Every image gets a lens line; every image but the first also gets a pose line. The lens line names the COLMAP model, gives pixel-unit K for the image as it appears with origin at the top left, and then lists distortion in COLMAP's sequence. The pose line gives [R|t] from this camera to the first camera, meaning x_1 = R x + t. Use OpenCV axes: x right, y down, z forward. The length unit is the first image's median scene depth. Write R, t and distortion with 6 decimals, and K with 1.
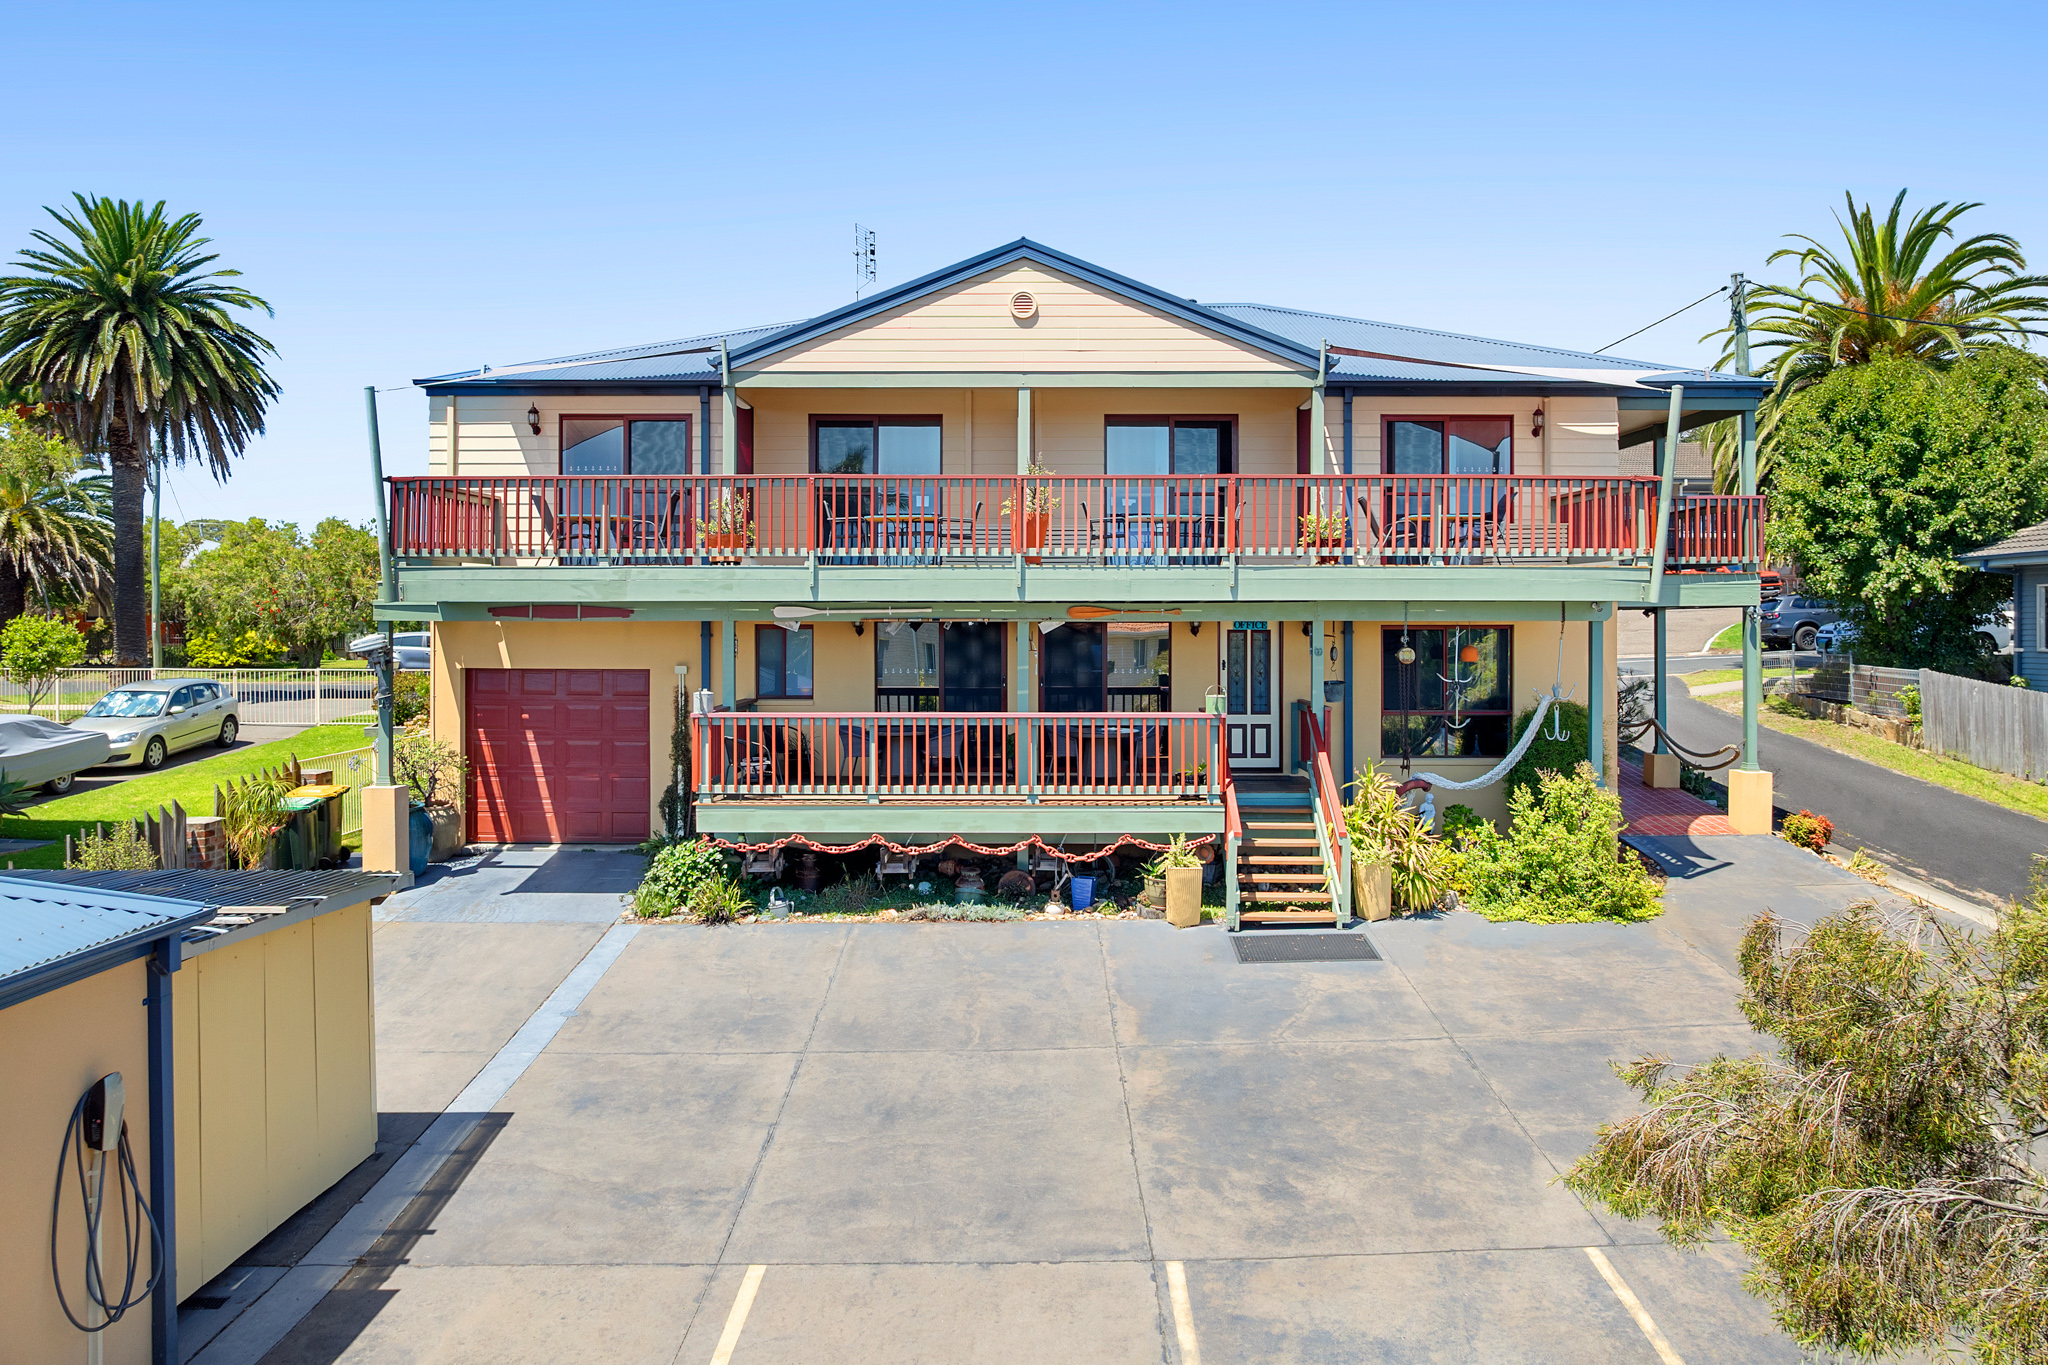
lens RADIAL K [[1415.1, 0, 1021.9], [0, 1415.1, 615.3], [0, 0, 1]] dist [-0.053538, 0.004451]
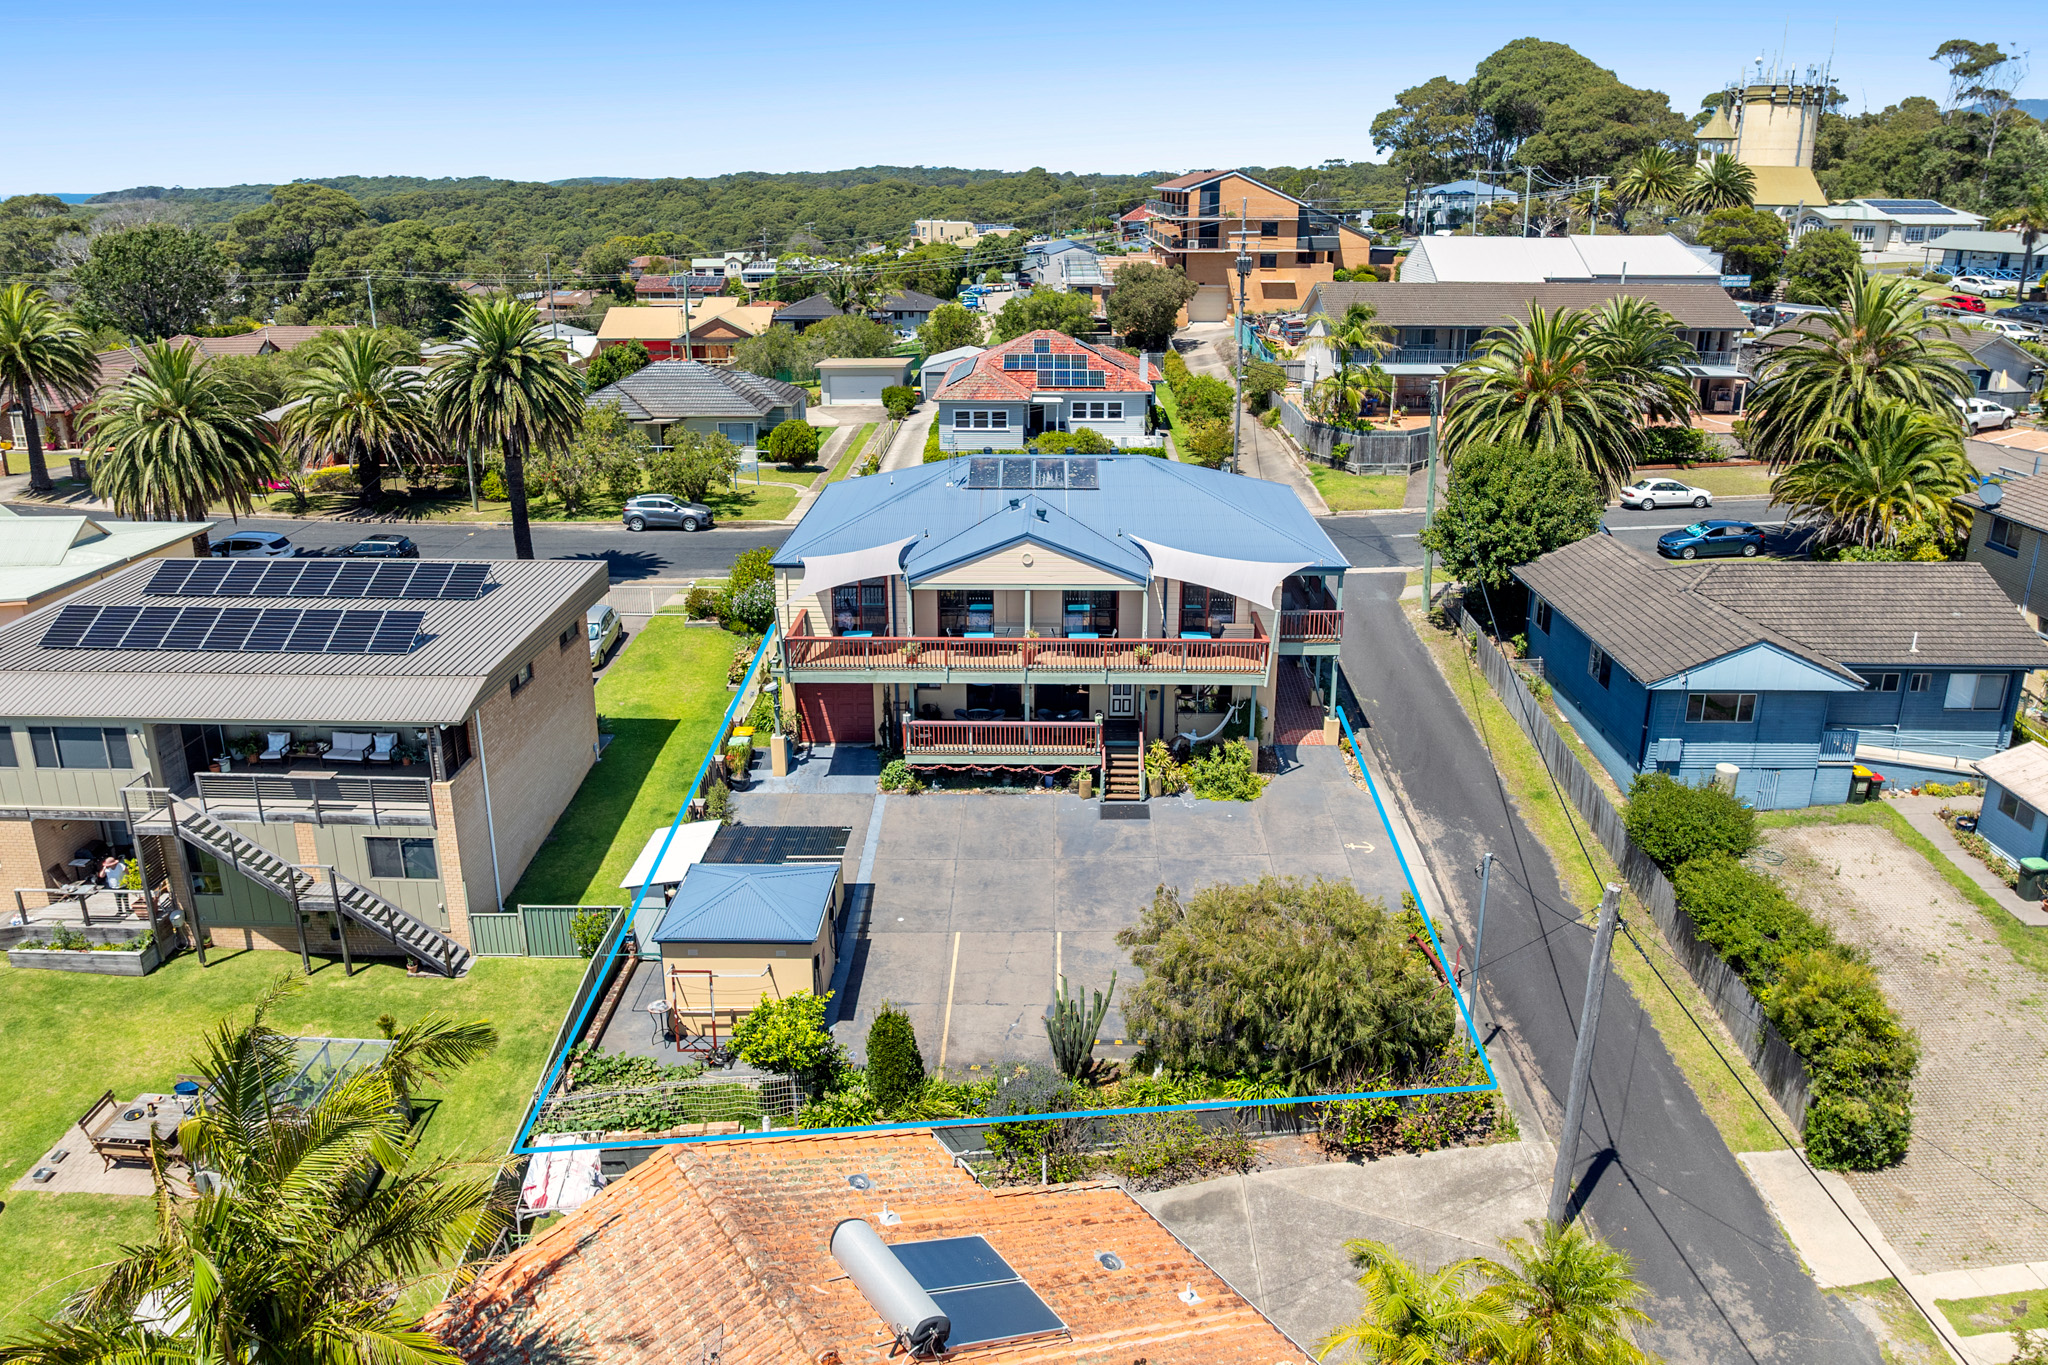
lens RADIAL K [[1415.1, 0, 1021.9], [0, 1415.1, 615.3], [0, 0, 1]] dist [-0.053538, 0.004451]
pose [[0.999861, 0.003874, -0.016232, 0.034130], [0.001291, 0.951817, 0.306665, -0.935909], [0.016638, -0.306643, 0.951679, -1.471794]]
